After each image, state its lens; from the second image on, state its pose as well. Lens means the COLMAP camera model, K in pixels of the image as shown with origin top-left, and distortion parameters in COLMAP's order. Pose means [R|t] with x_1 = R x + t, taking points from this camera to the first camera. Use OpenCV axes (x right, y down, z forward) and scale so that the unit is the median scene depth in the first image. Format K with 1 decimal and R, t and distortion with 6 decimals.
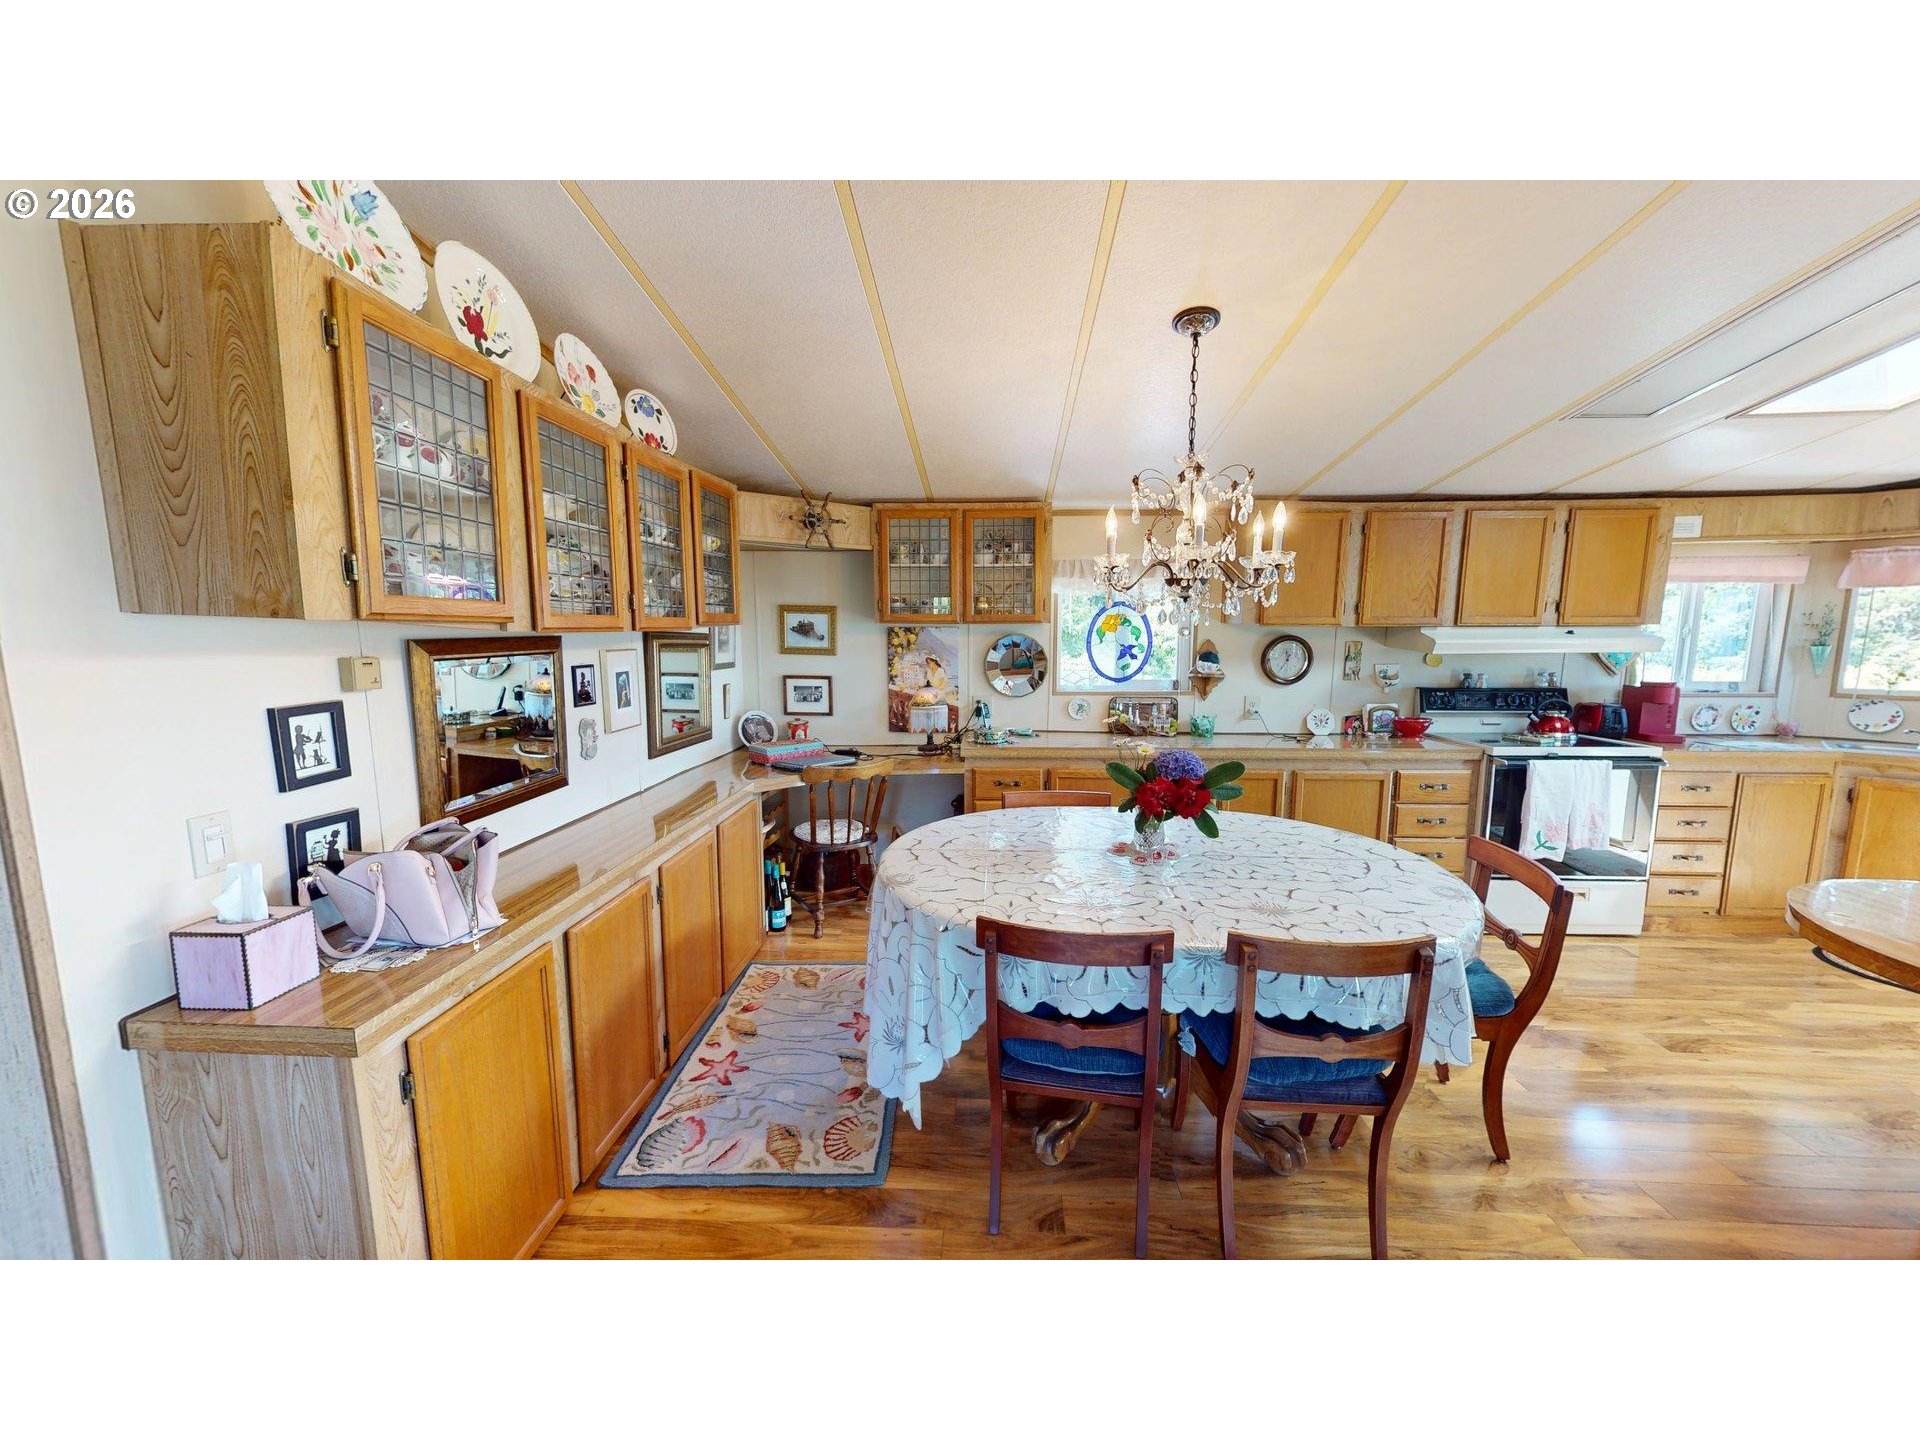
lens RADIAL K [[699.9, 0, 964.2], [0, 699.9, 723.5], [0, 0, 1]] dist [-0.000976, 0.000147]
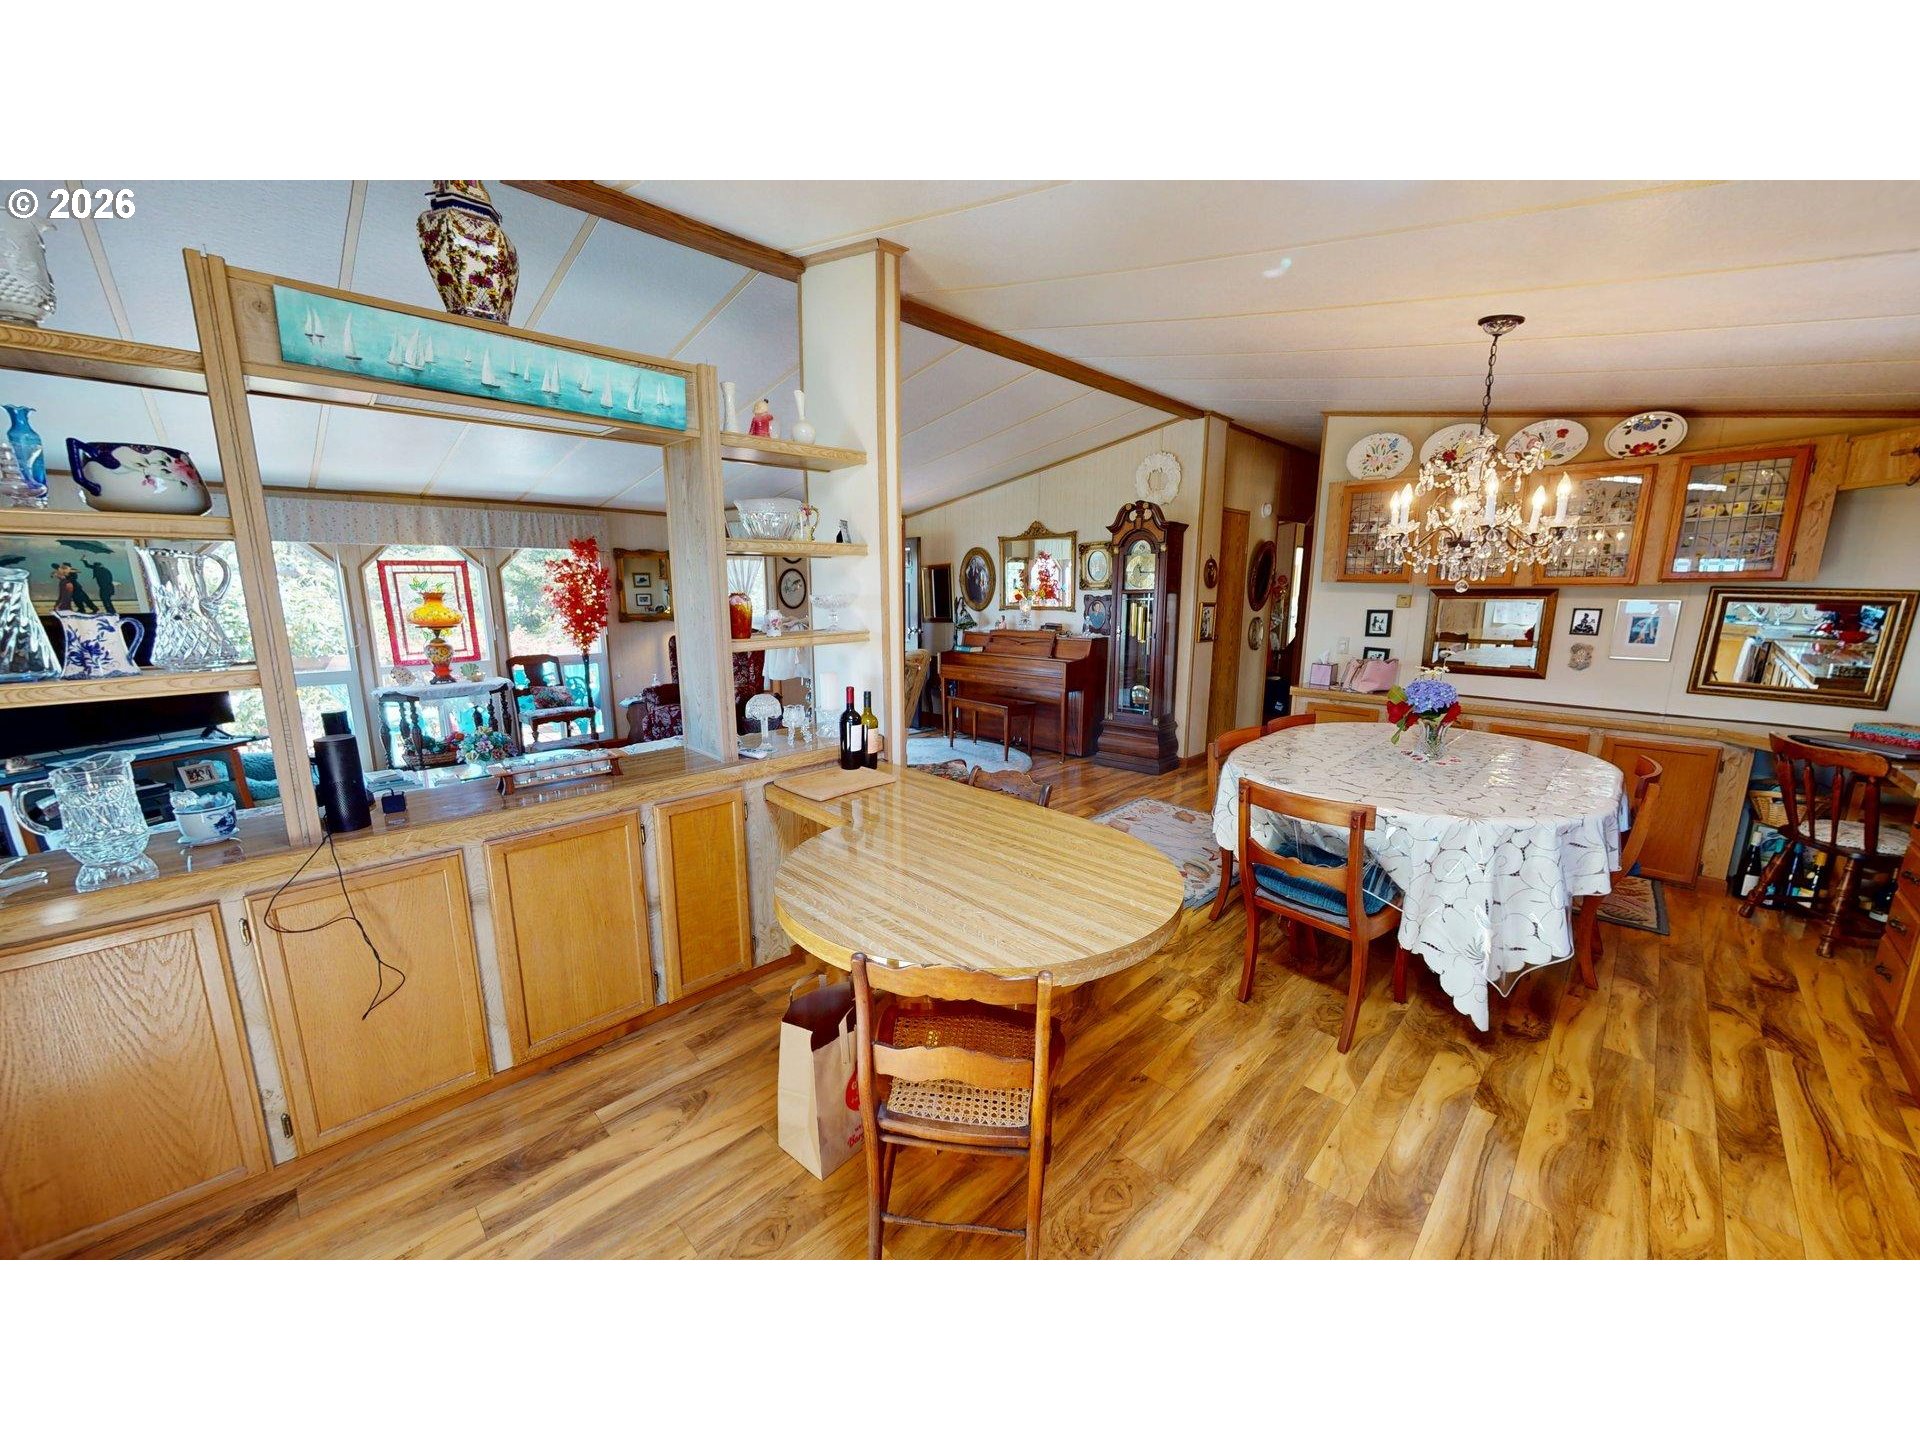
lens RADIAL K [[699.9, 0, 965.2], [0, 699.9, 721.5], [0, 0, 1]] dist [-0.000976, 0.000147]
pose [[-0.664453, 0.141962, -0.733722, 1.103167], [-0.100461, 0.955914, 0.275929, -0.094878], [0.740547, 0.257052, -0.620898, 0.718694]]
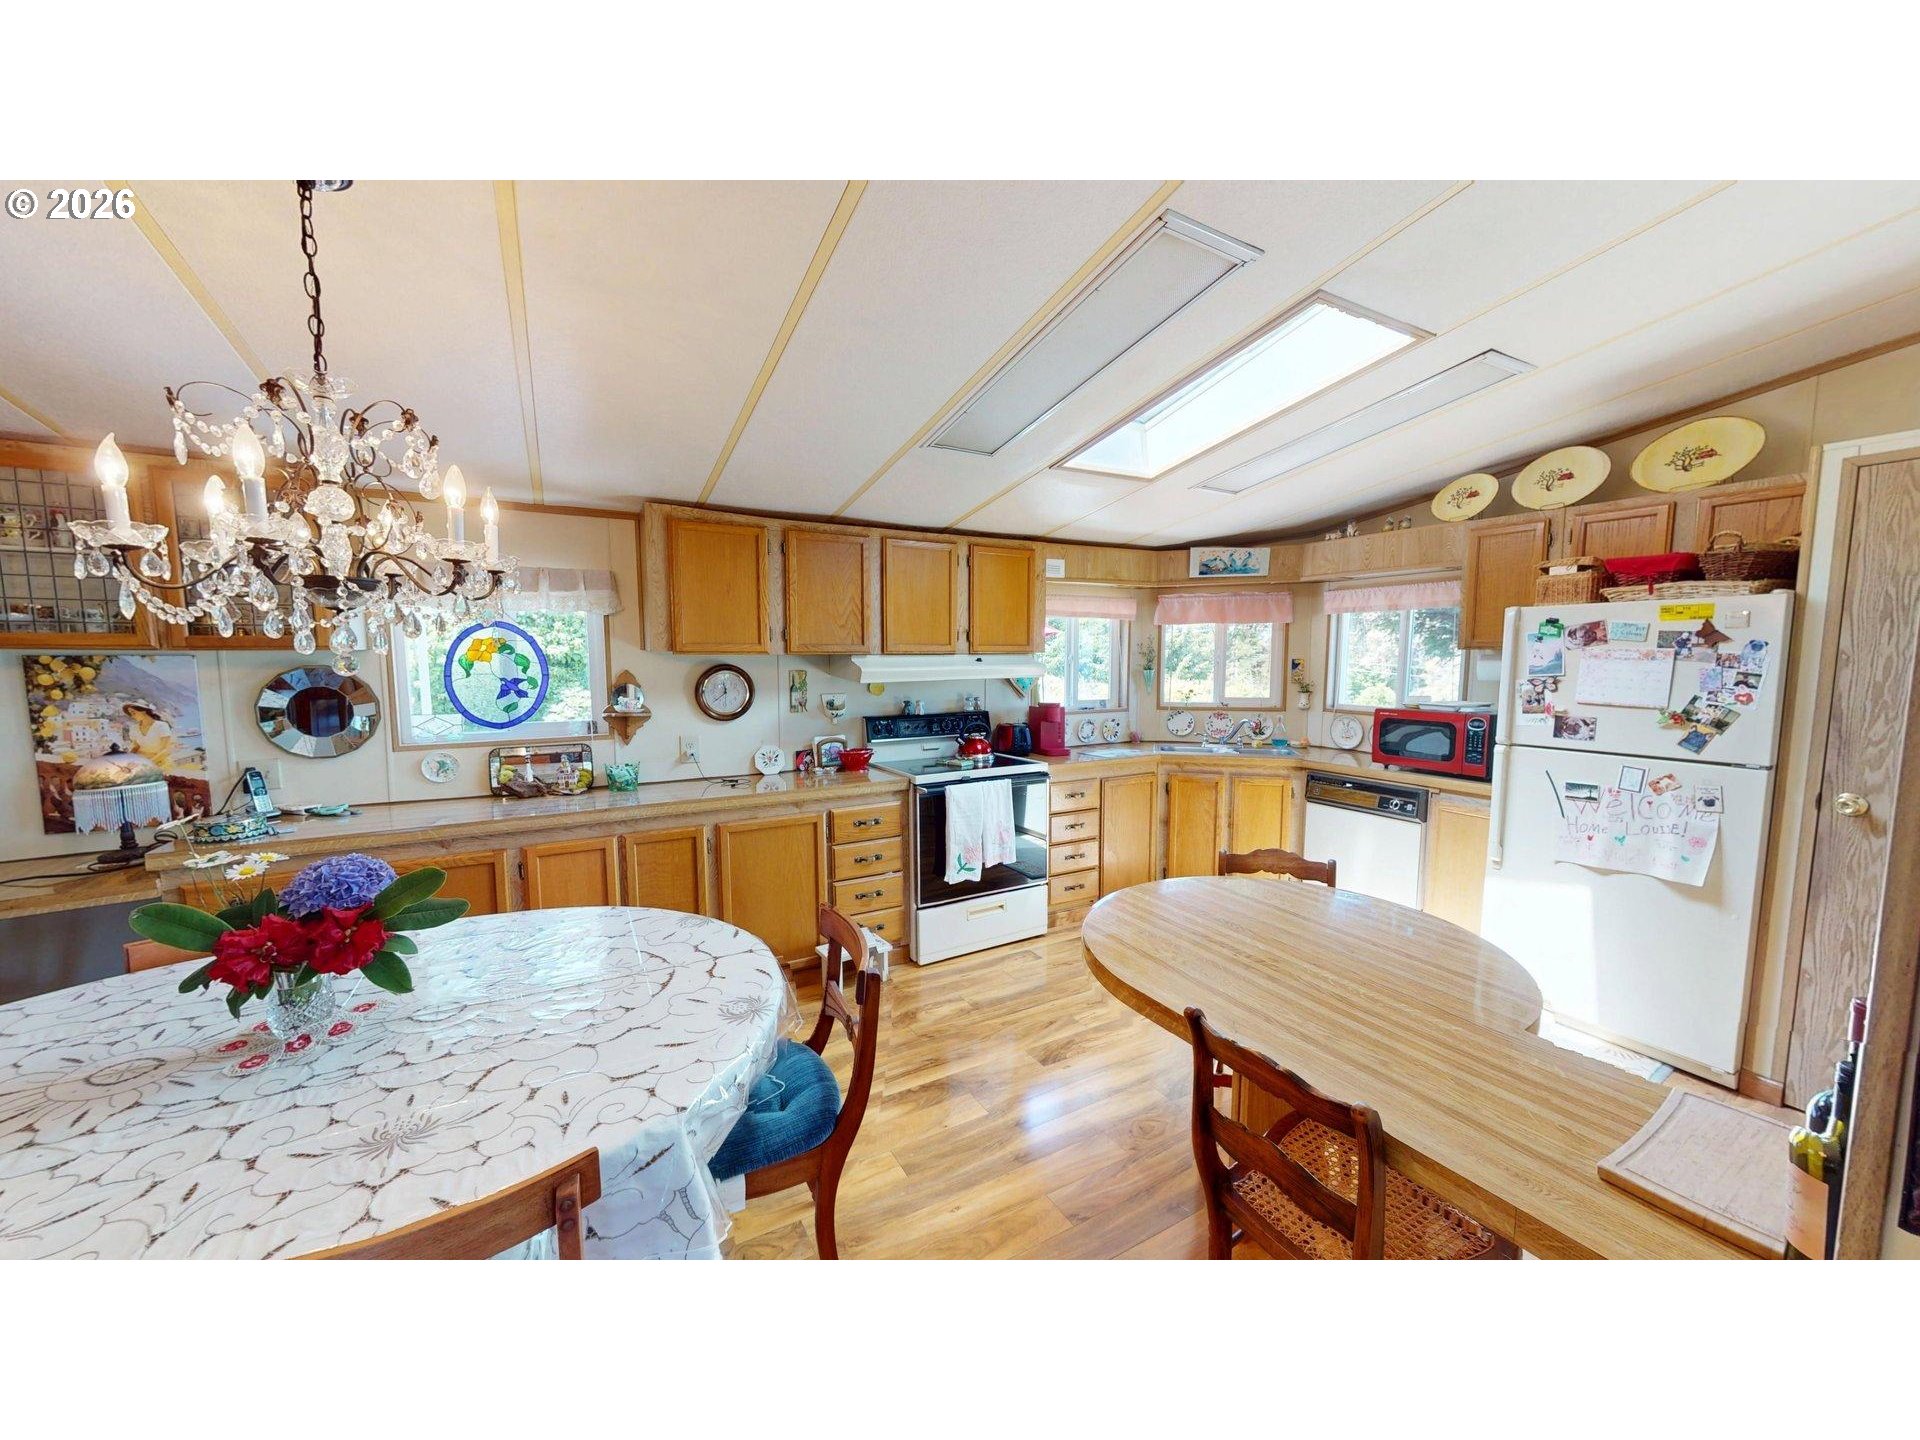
lens RADIAL K [[699.9, 0, 960.7], [0, 699.9, 728.3], [0, 0, 1]] dist [-0.000976, 0.000147]
pose [[0.844428, -0.055705, 0.532764, 0.269210], [0.072351, 0.997325, -0.010397, -0.017507], [-0.530760, 0.047326, 0.846200, 0.117420]]
